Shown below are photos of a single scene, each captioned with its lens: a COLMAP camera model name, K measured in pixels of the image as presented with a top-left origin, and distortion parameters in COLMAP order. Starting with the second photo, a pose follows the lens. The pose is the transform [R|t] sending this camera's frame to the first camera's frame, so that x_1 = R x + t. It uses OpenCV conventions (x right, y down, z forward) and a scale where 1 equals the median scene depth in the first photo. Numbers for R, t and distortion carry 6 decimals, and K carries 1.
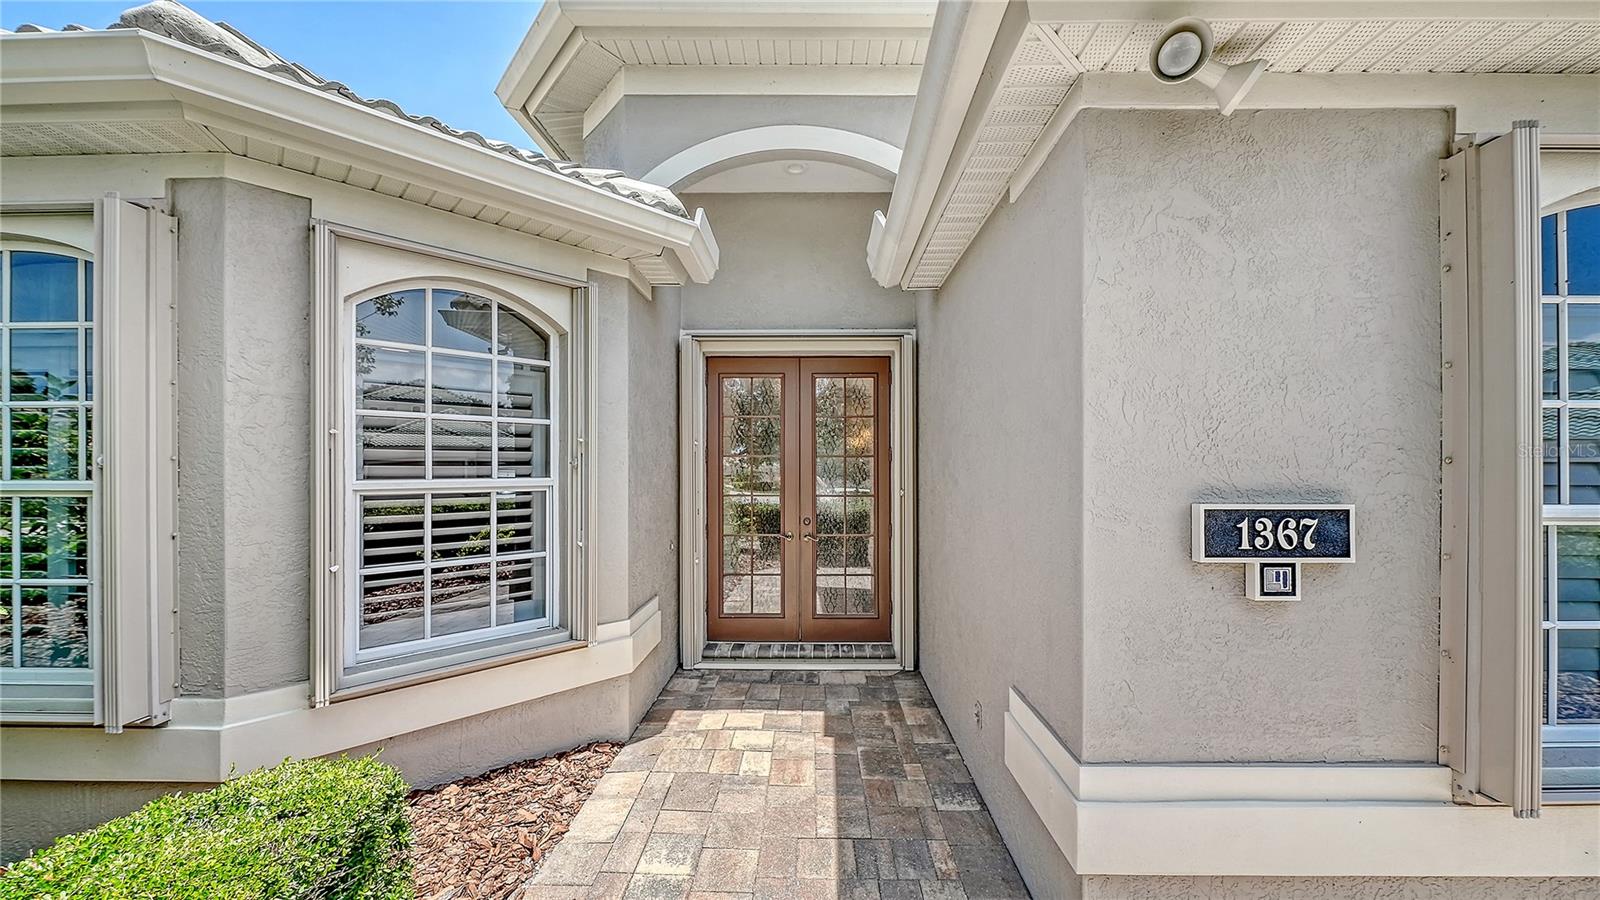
lens RADIAL K [[568.5, 0, 807.7], [0, 568.5, 470.6], [0, 0, 1]] dist [0.001838, 0.000094]
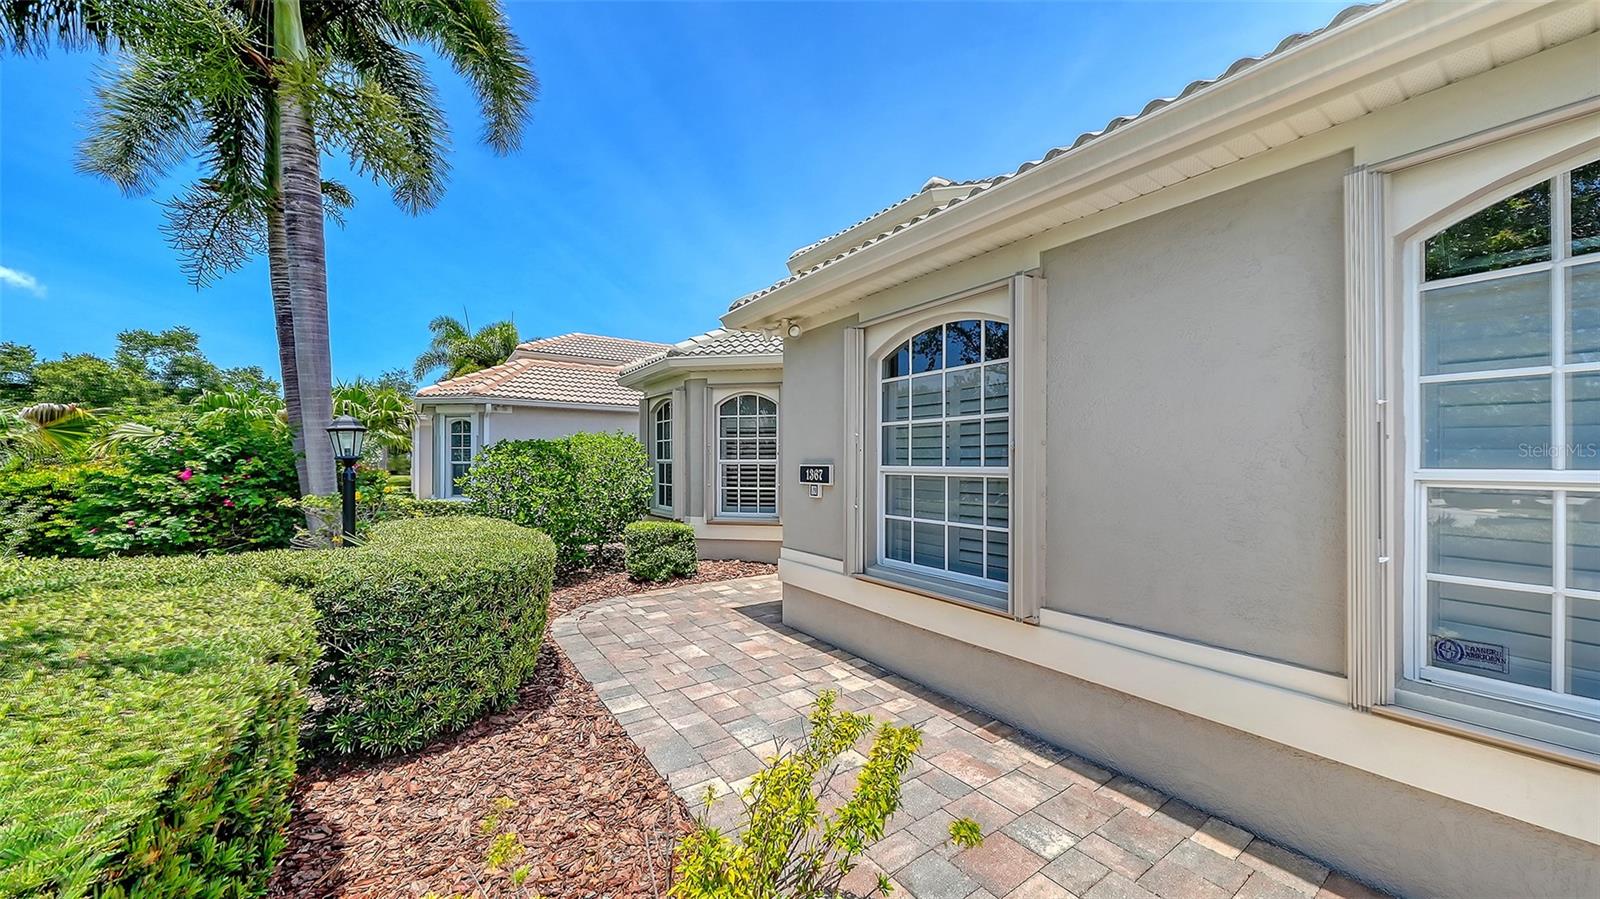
lens RADIAL K [[553.7, 0, 807.1], [0, 553.7, 455.7], [0, 0, 1]] dist [-0.000048, 0.000000]
pose [[0.583985, -0.009048, -0.811714, 1.837713], [-0.000990, 0.999929, -0.011858, 0.029147], [0.811764, 0.007729, 0.583935, -0.396061]]
